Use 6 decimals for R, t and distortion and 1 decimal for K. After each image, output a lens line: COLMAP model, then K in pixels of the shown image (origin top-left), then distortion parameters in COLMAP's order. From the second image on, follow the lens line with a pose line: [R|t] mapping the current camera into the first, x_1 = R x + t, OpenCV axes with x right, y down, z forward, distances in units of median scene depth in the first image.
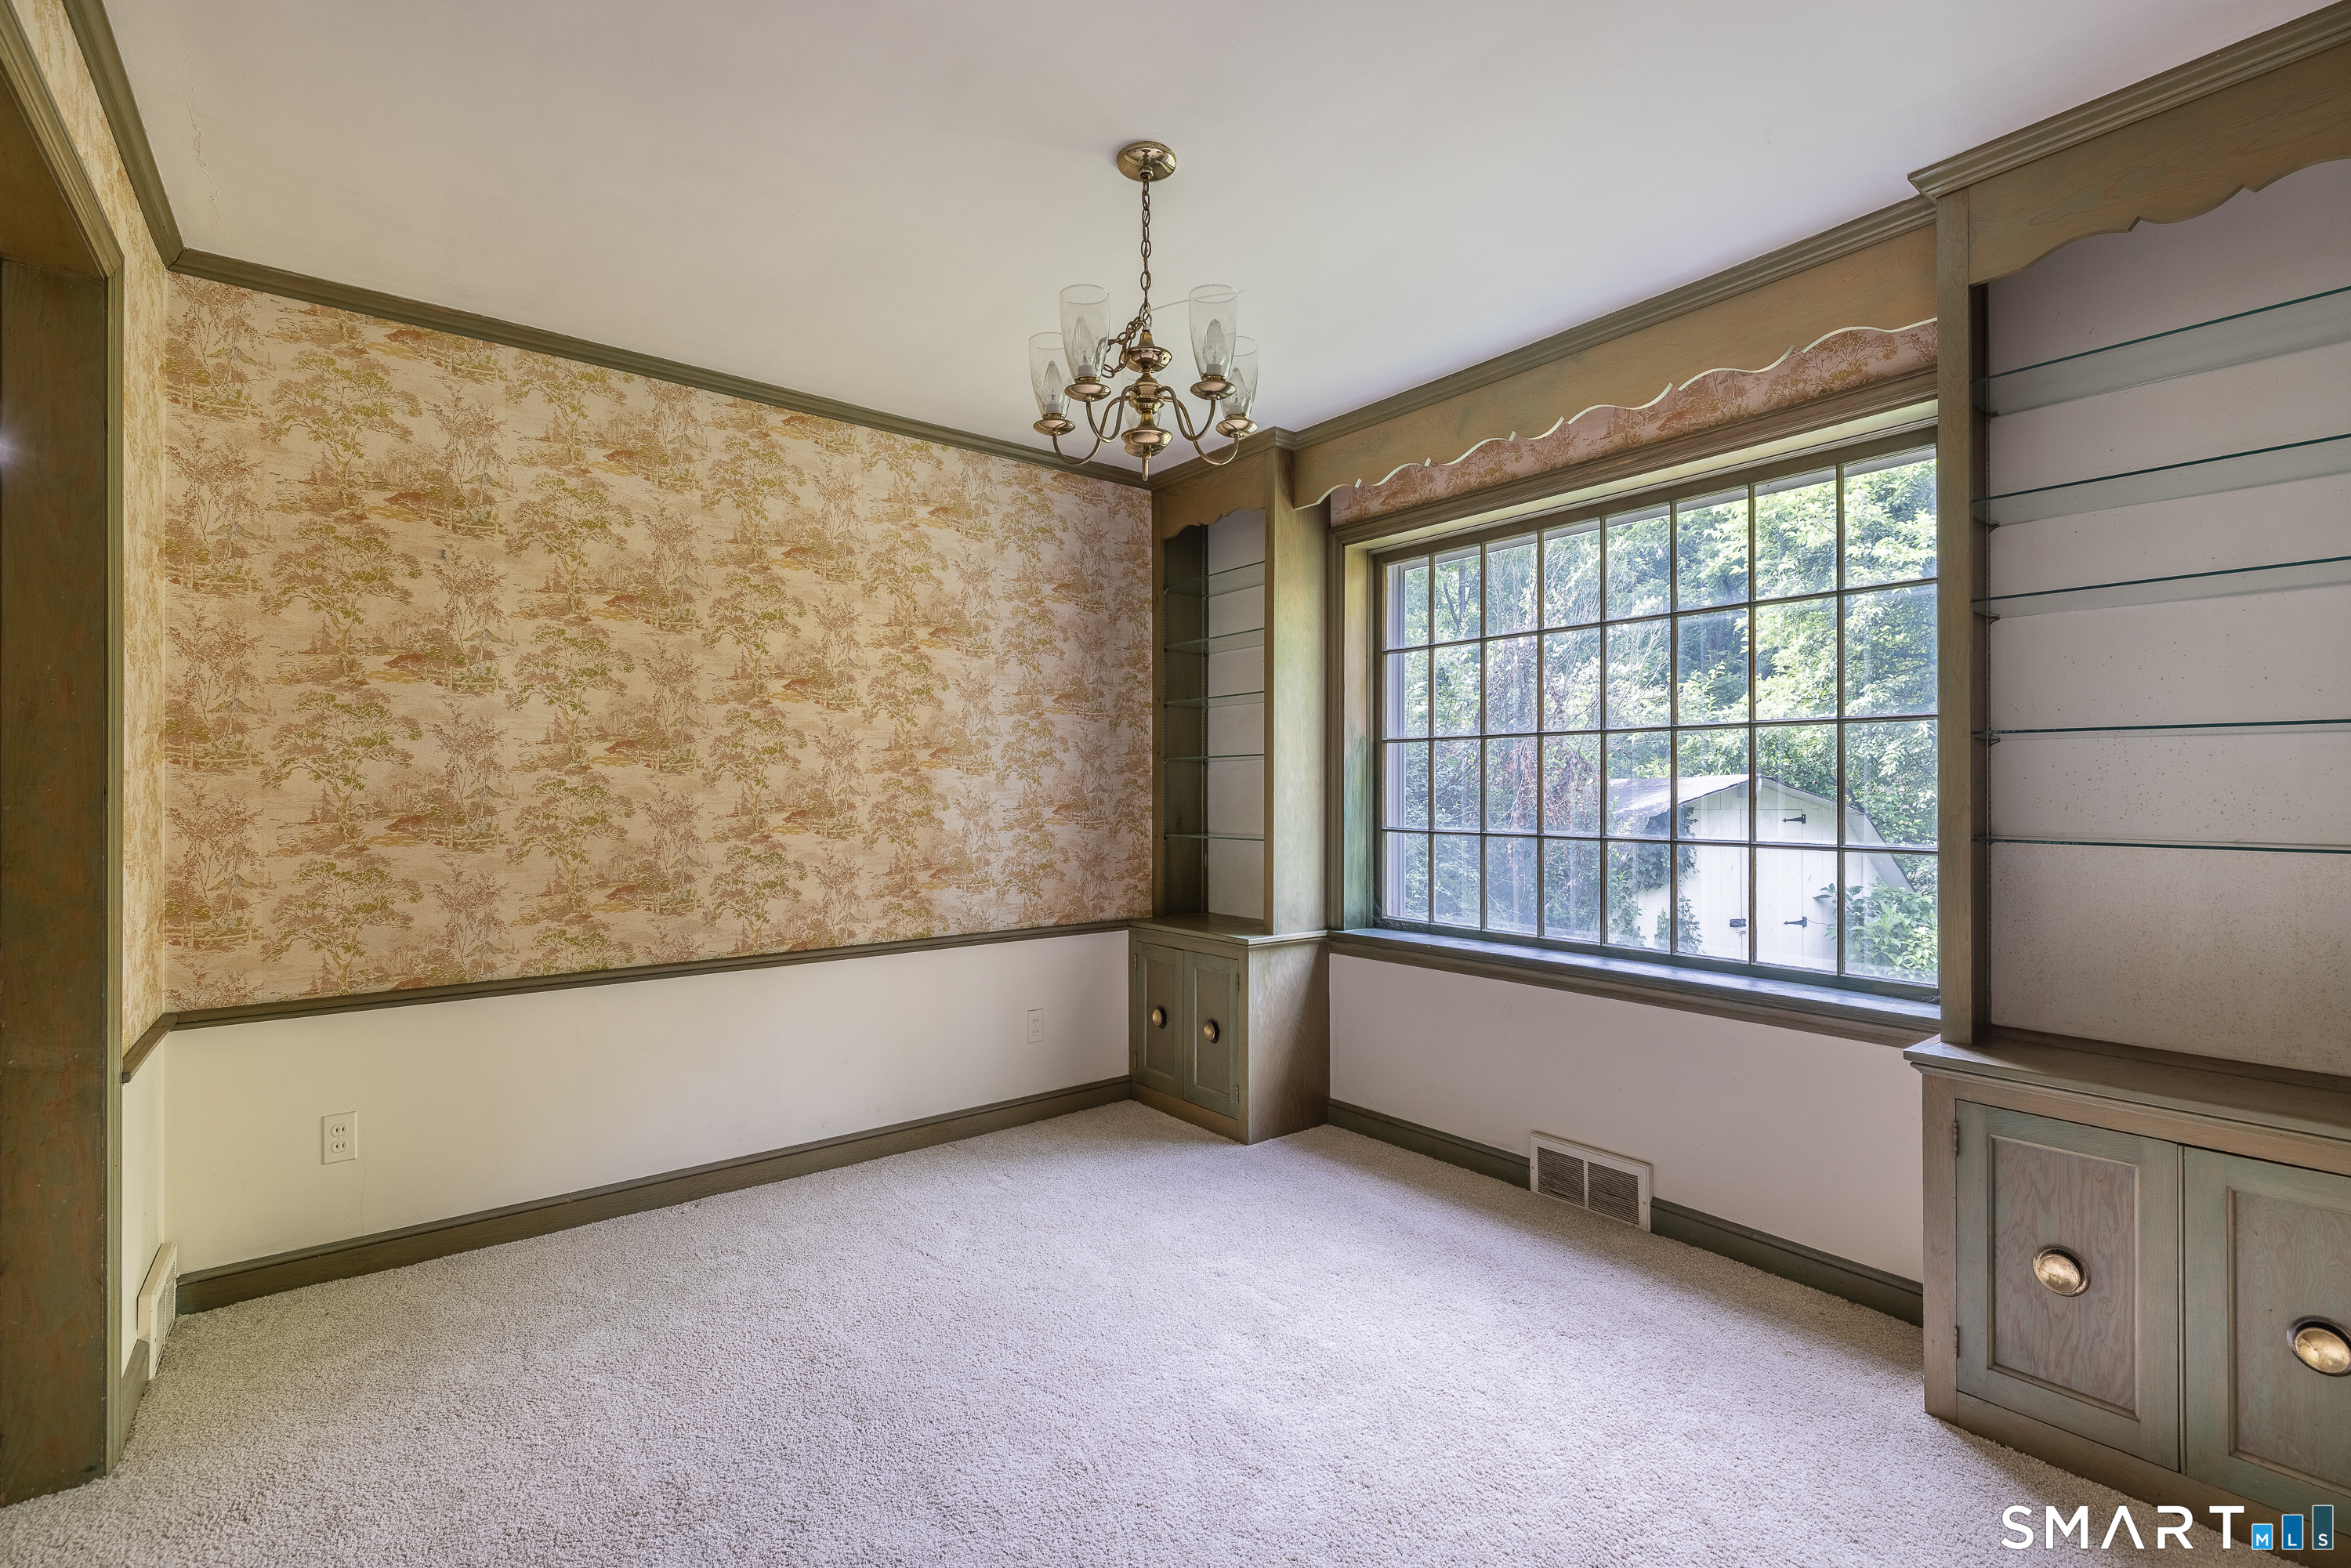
lens RADIAL K [[1026.0, 0, 1187.6], [0, 1026.0, 784.7], [0, 0, 1]] dist [0.006297, -0.001420]
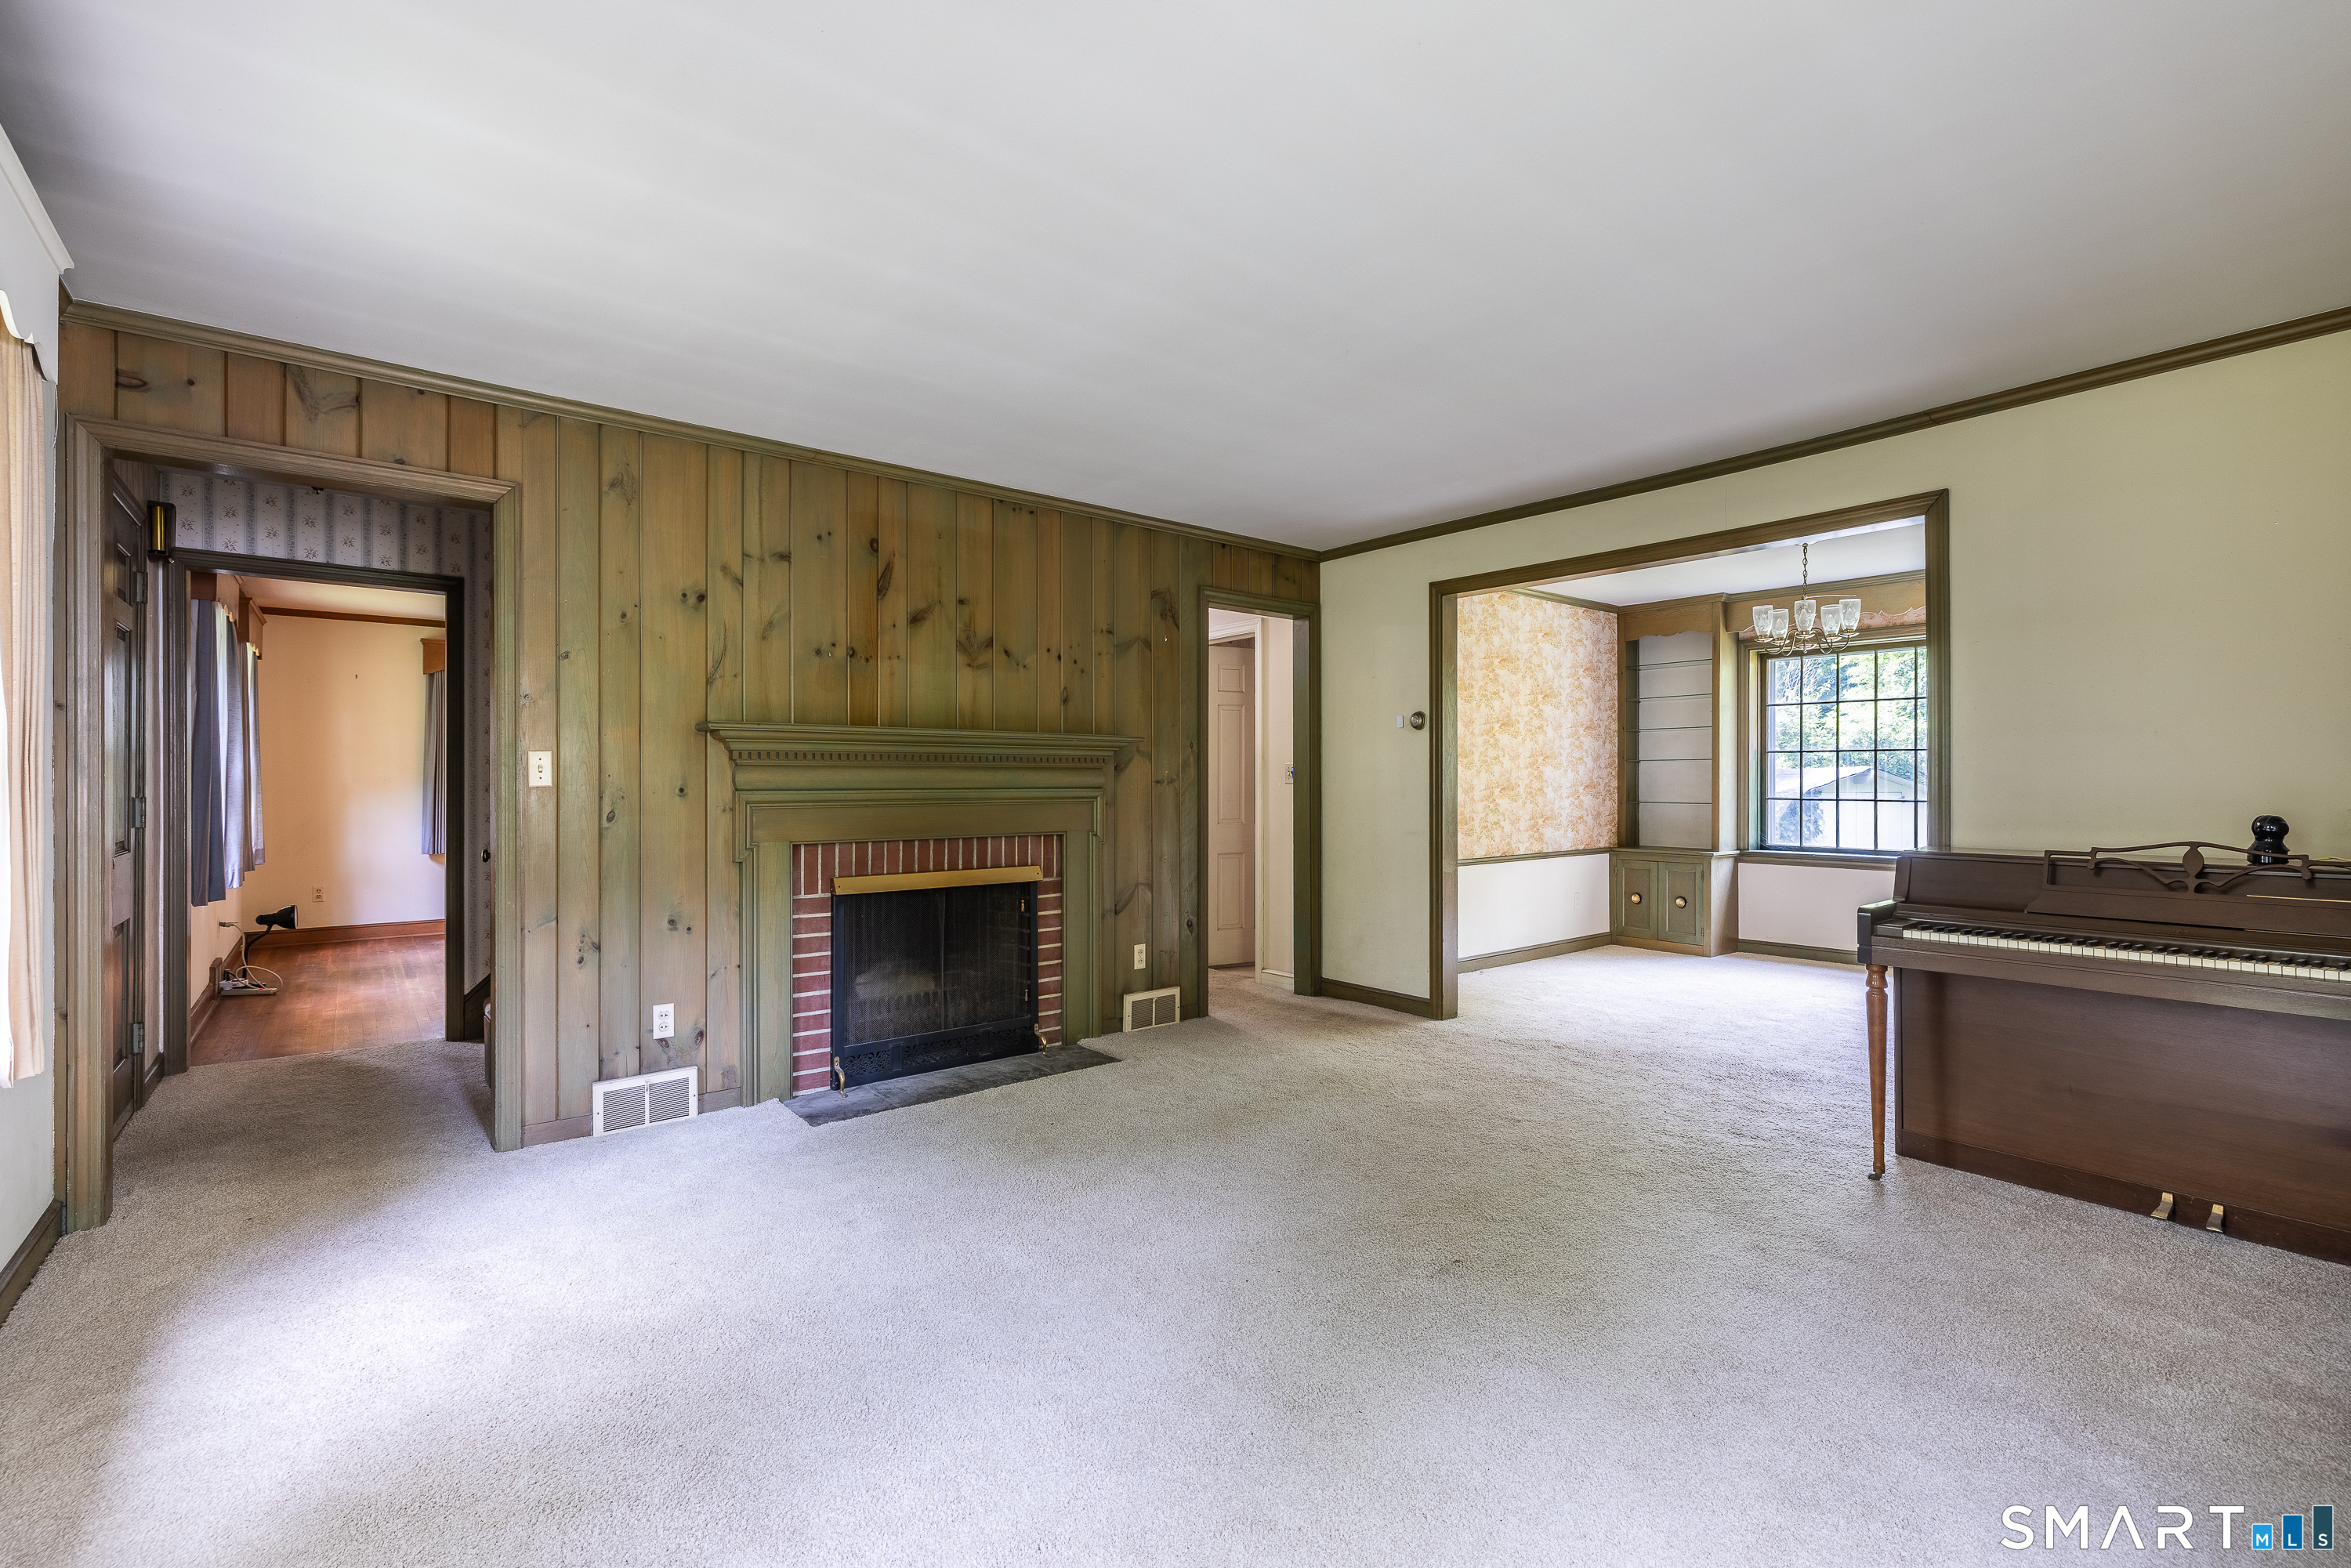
lens RADIAL K [[1026.0, 0, 1166.4], [0, 1026.0, 780.0], [0, 0, 1]] dist [0.006297, -0.001420]
pose [[0.999882, -0.001496, -0.015300, -0.943946], [0.001543, 0.999994, 0.003046, 0.002845], [0.015295, -0.003070, 0.999878, -0.977883]]
